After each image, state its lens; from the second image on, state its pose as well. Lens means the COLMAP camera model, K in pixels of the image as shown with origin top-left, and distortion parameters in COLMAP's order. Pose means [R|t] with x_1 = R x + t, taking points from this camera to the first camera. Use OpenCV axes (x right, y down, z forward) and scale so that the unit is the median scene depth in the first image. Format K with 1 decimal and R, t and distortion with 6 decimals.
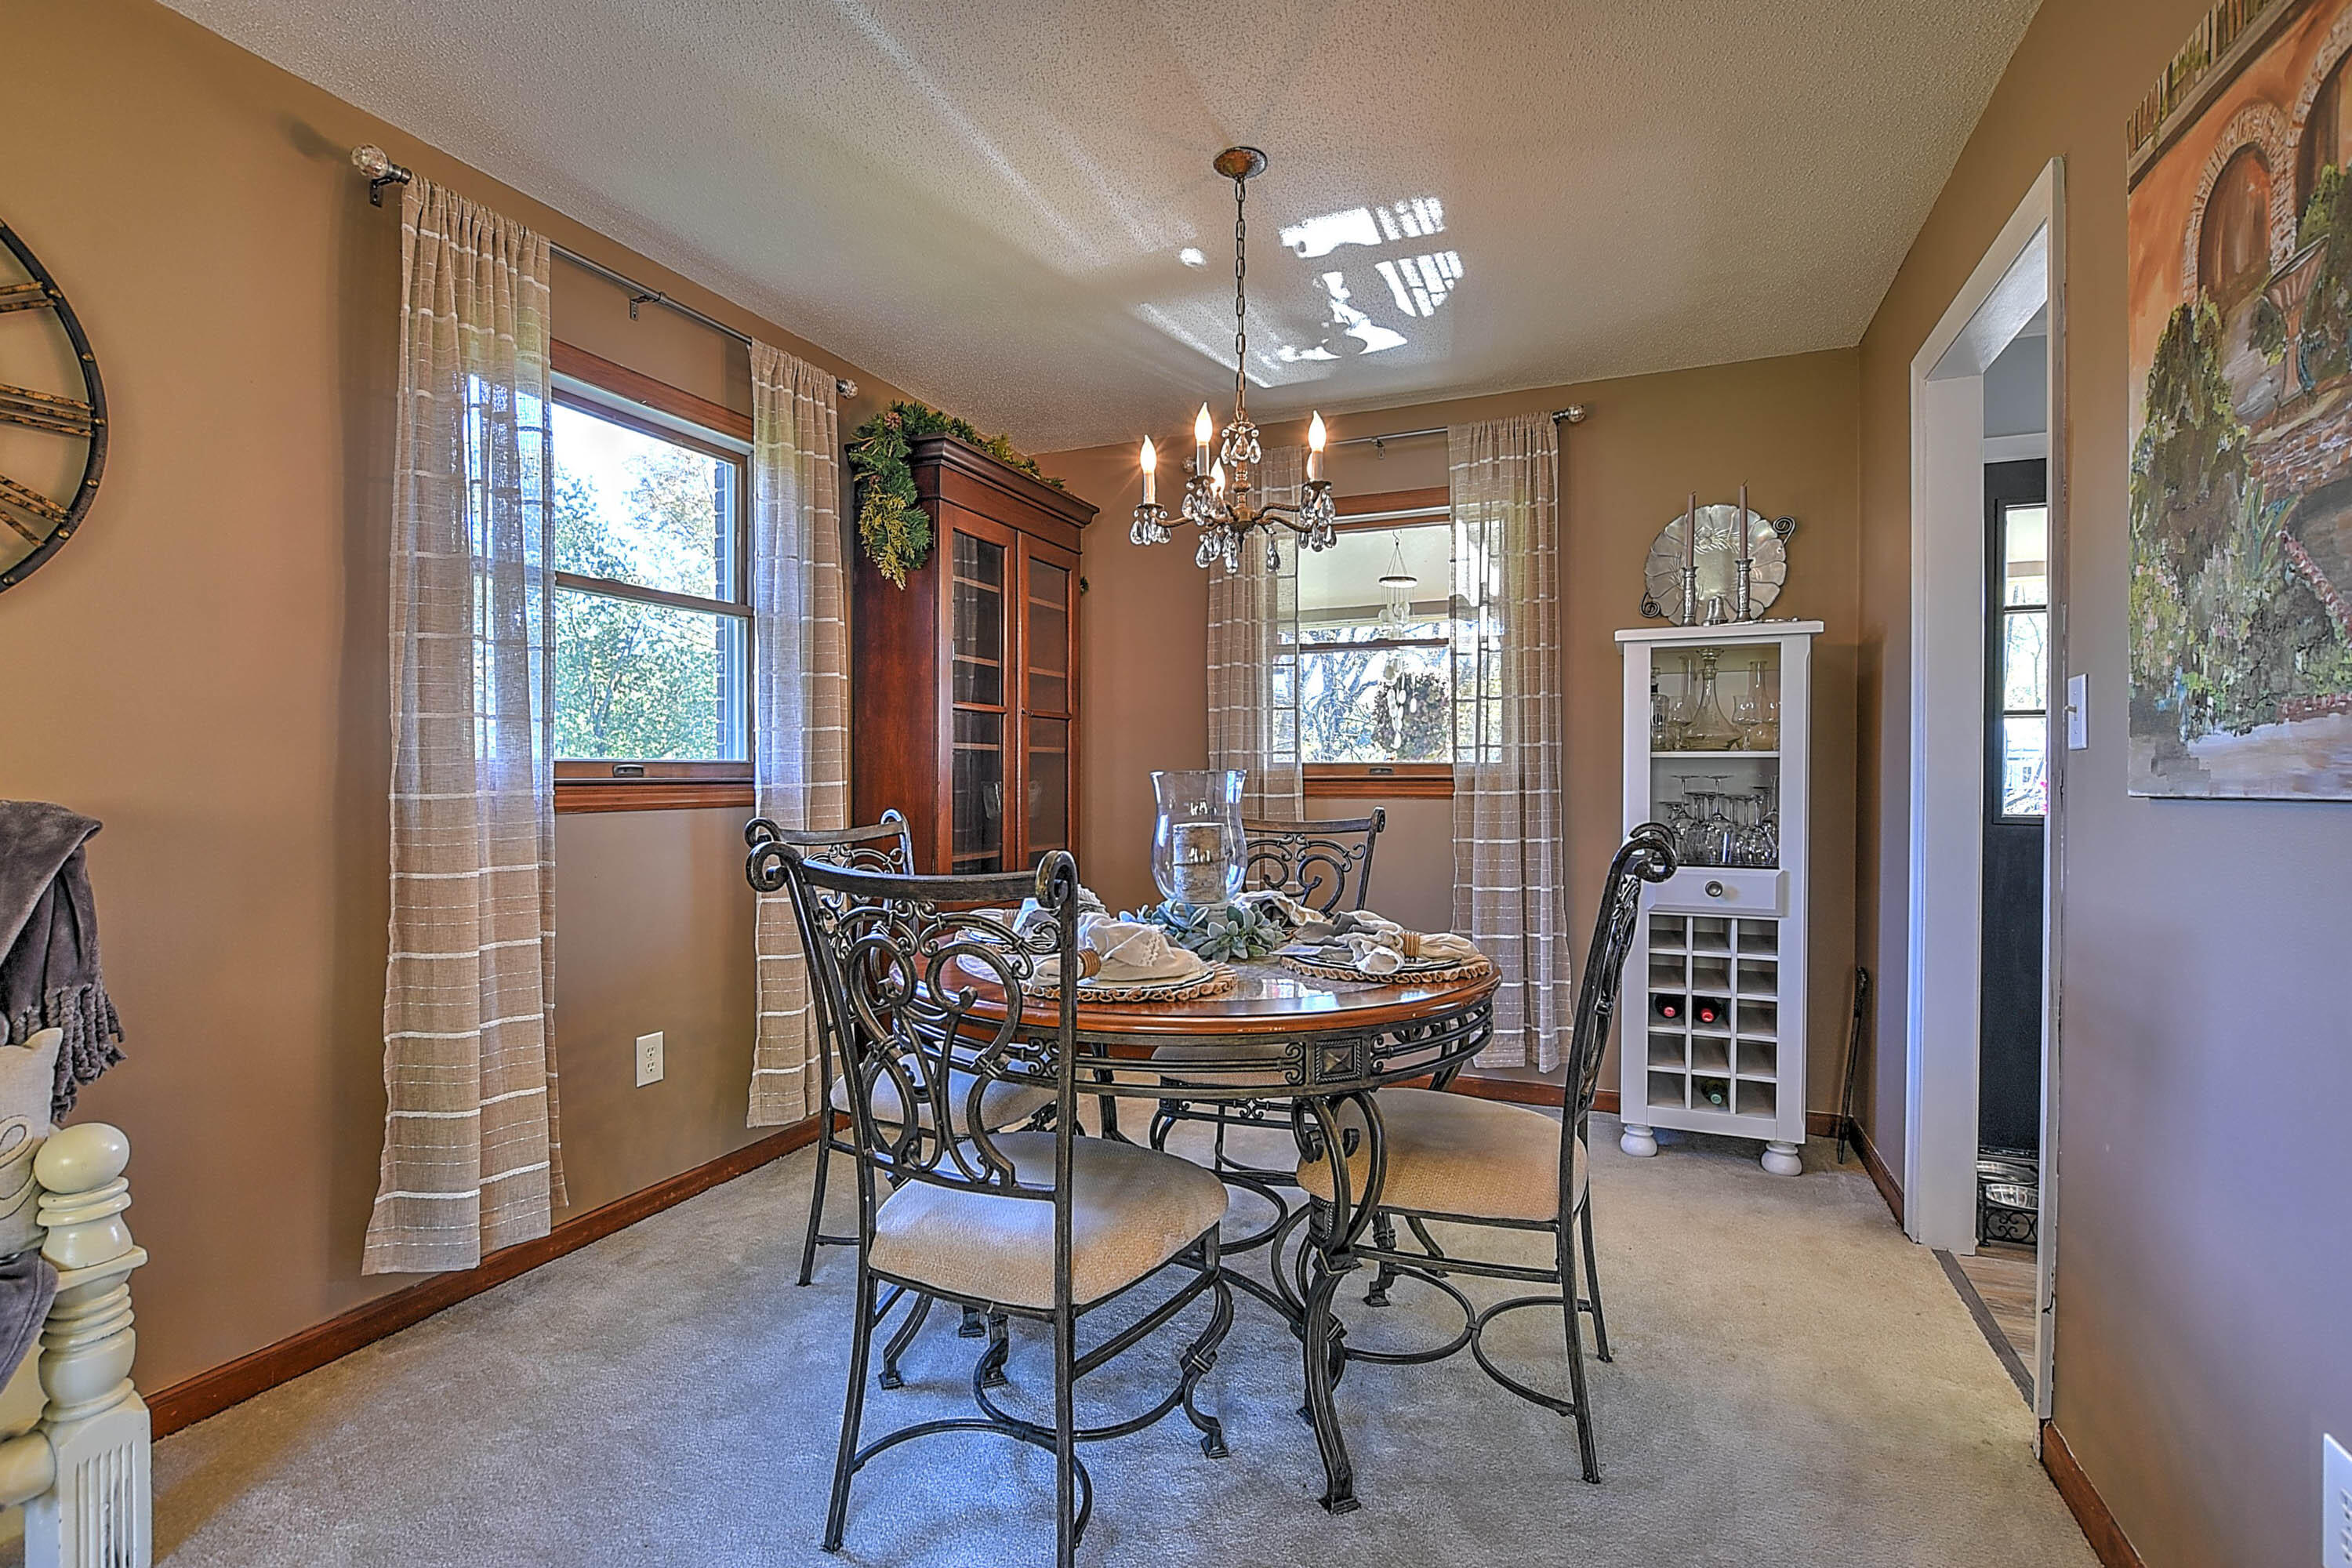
lens RADIAL K [[1074.1, 0, 1146.1], [0, 1074.1, 789.5], [0, 0, 1]] dist [-0.023667, 0.006842]
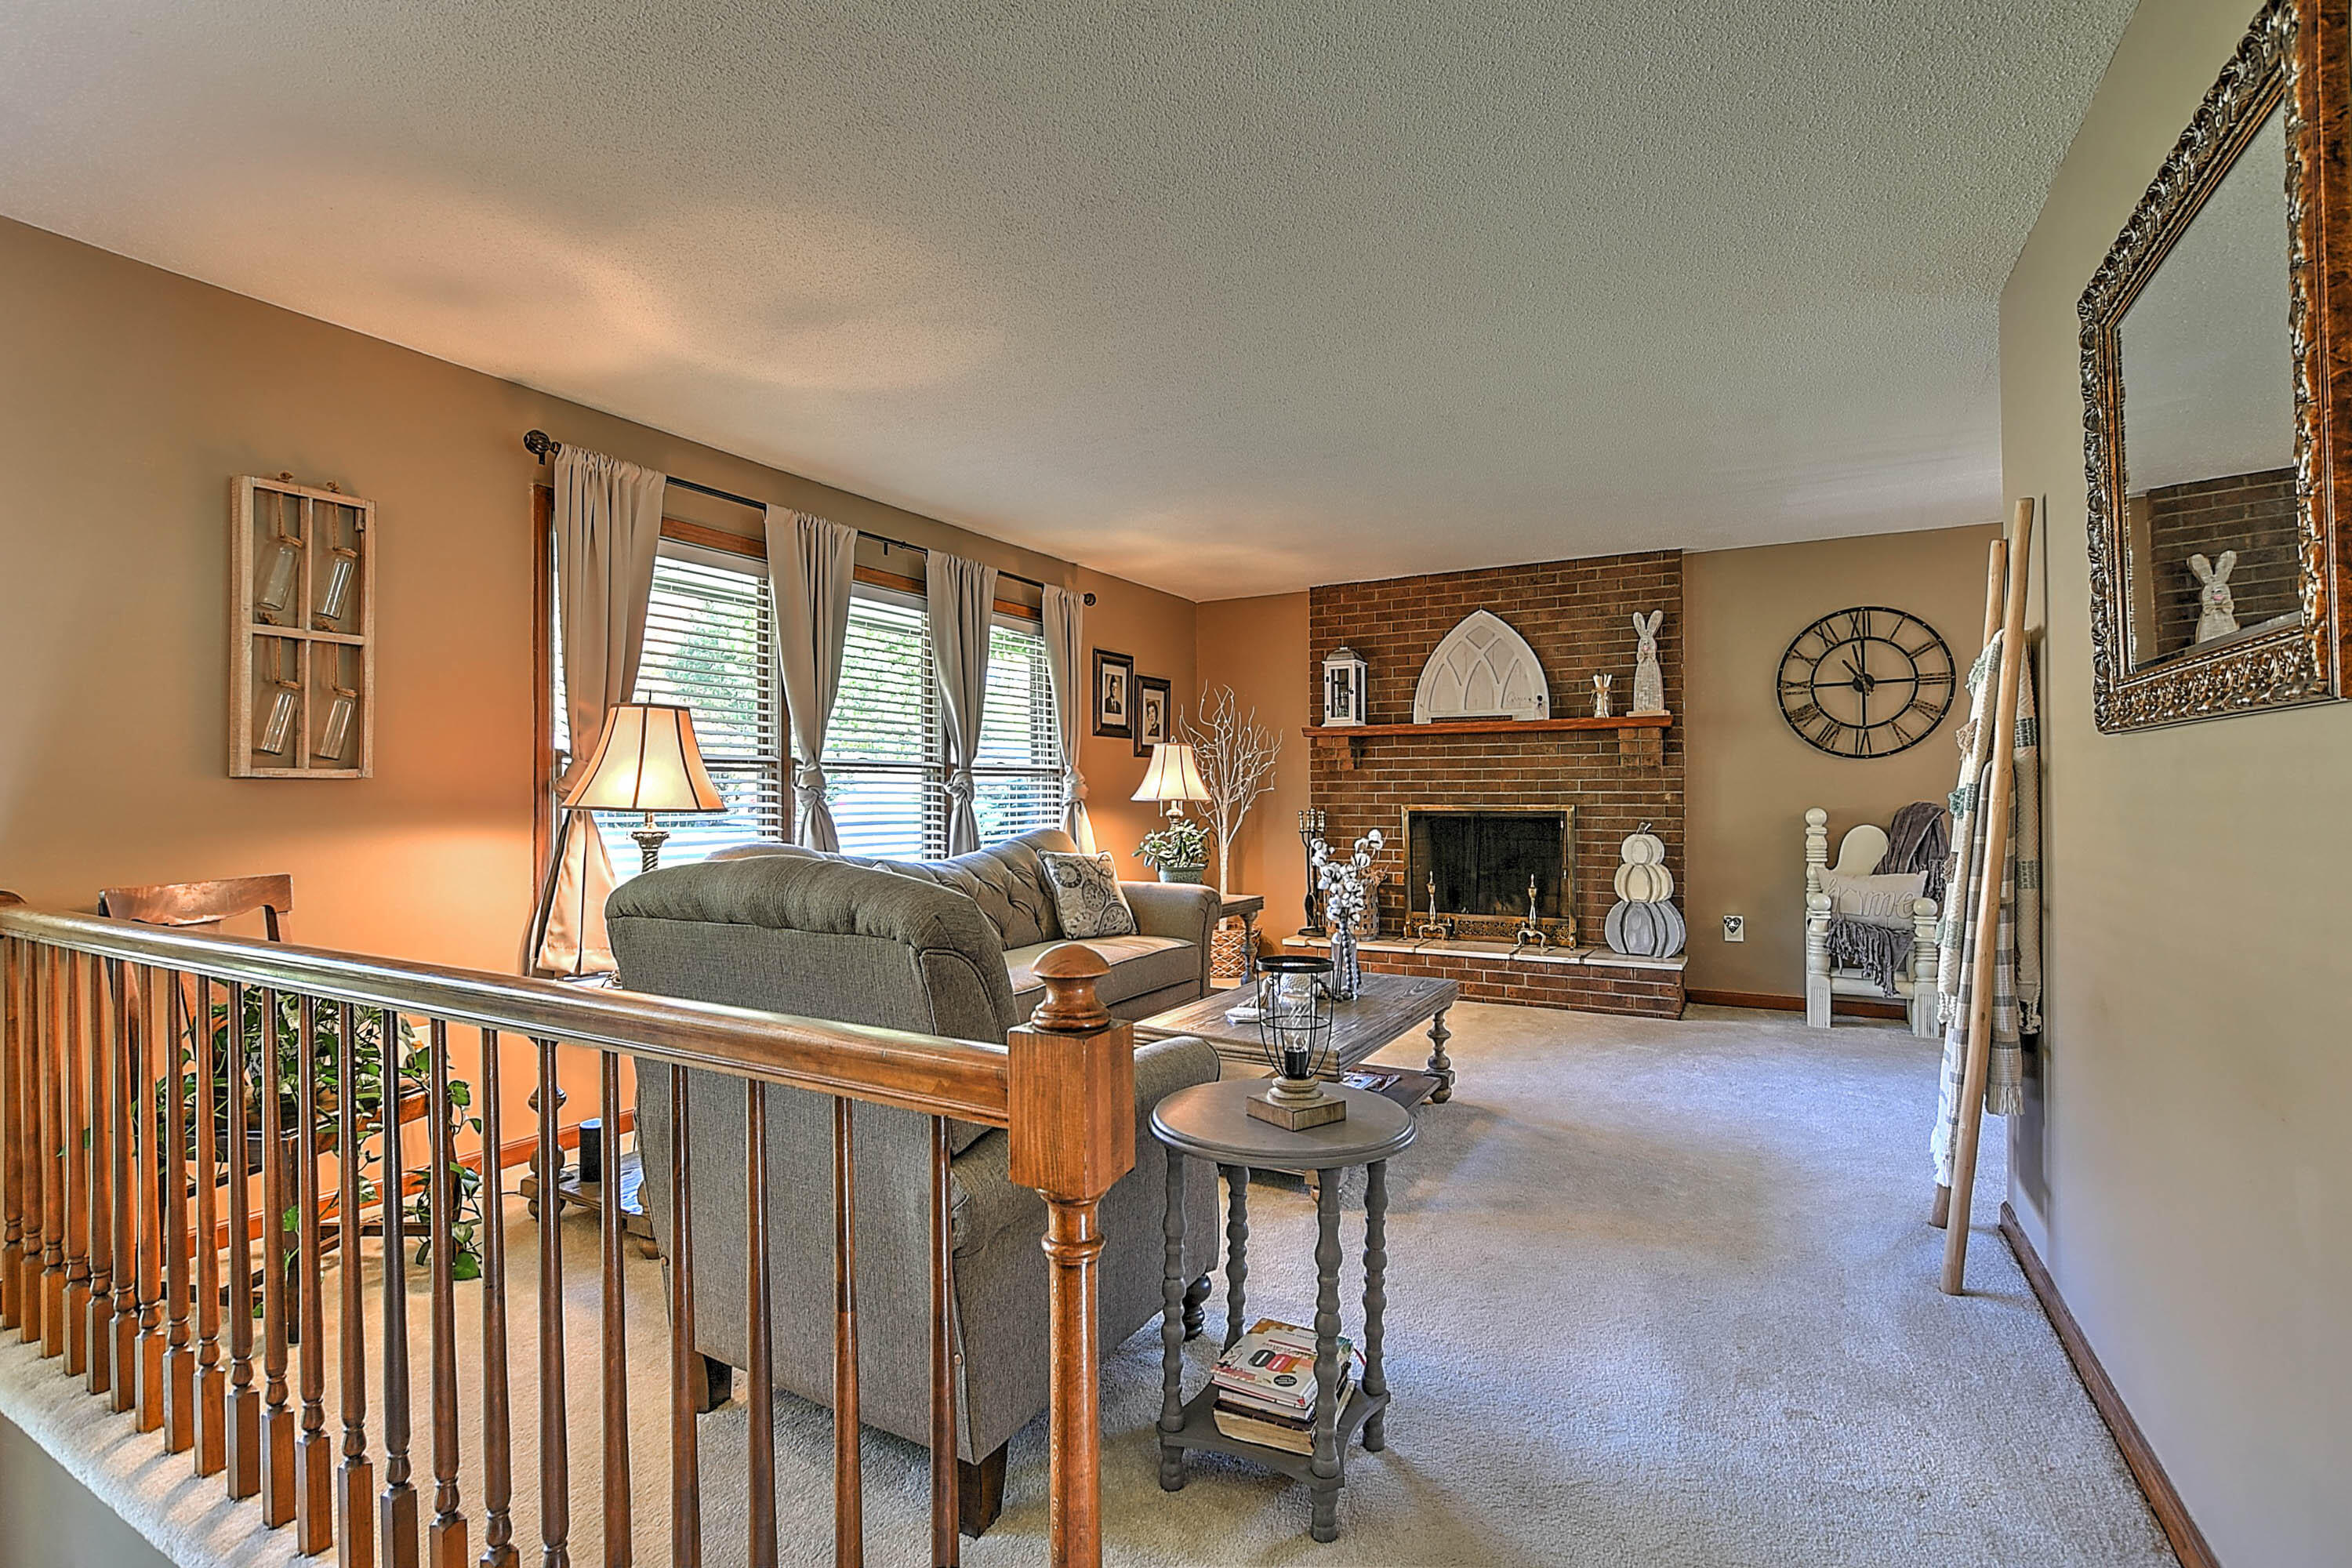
lens RADIAL K [[1083.0, 0, 1165.0], [0, 1083.0, 790.4], [0, 0, 1]] dist [-0.019184, 0.004619]
pose [[-0.097610, -0.001667, -0.995223, 1.697917], [-0.008966, 0.999959, -0.000795, -0.001323], [0.995184, 0.008846, -0.097621, -0.700750]]
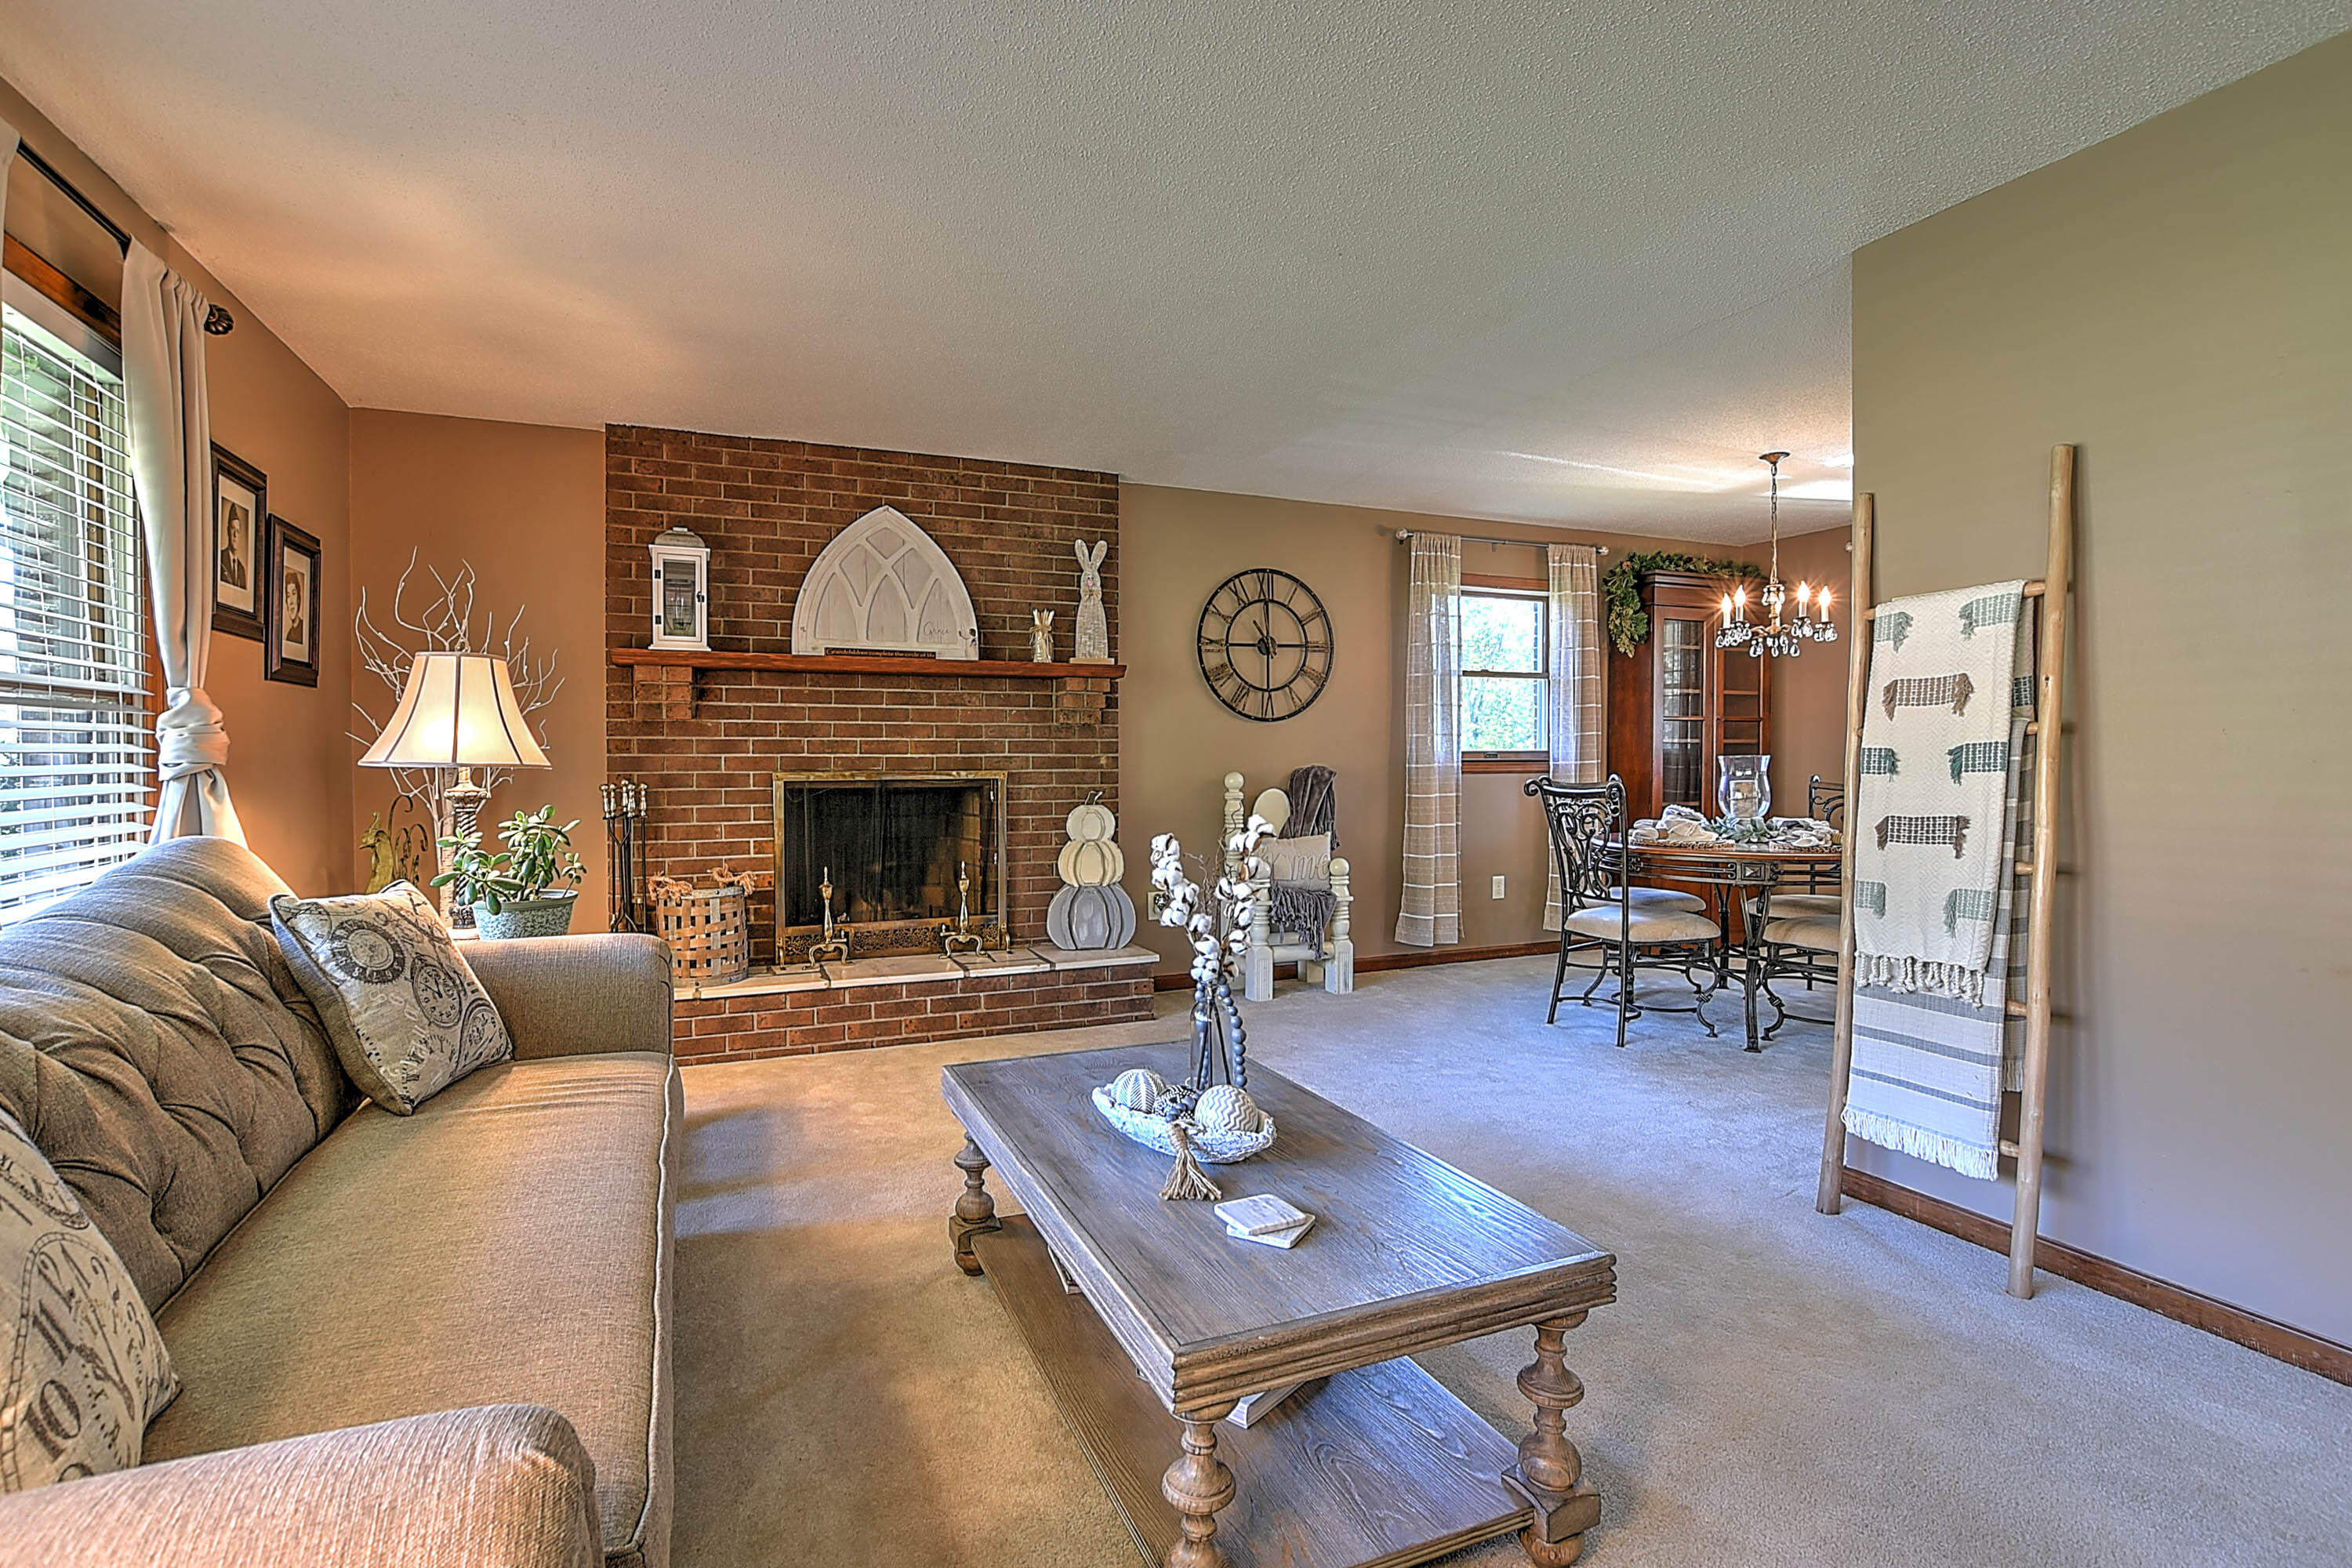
lens RADIAL K [[1077.9, 0, 1157.5], [0, 1077.9, 771.8], [0, 0, 1]] dist [-0.017587, 0.000759]
pose [[0.723007, 0.008382, -0.690790, 0.647650], [-0.007279, 0.999963, 0.004514, 0.013405], [0.690802, 0.001764, 0.723042, -1.269219]]
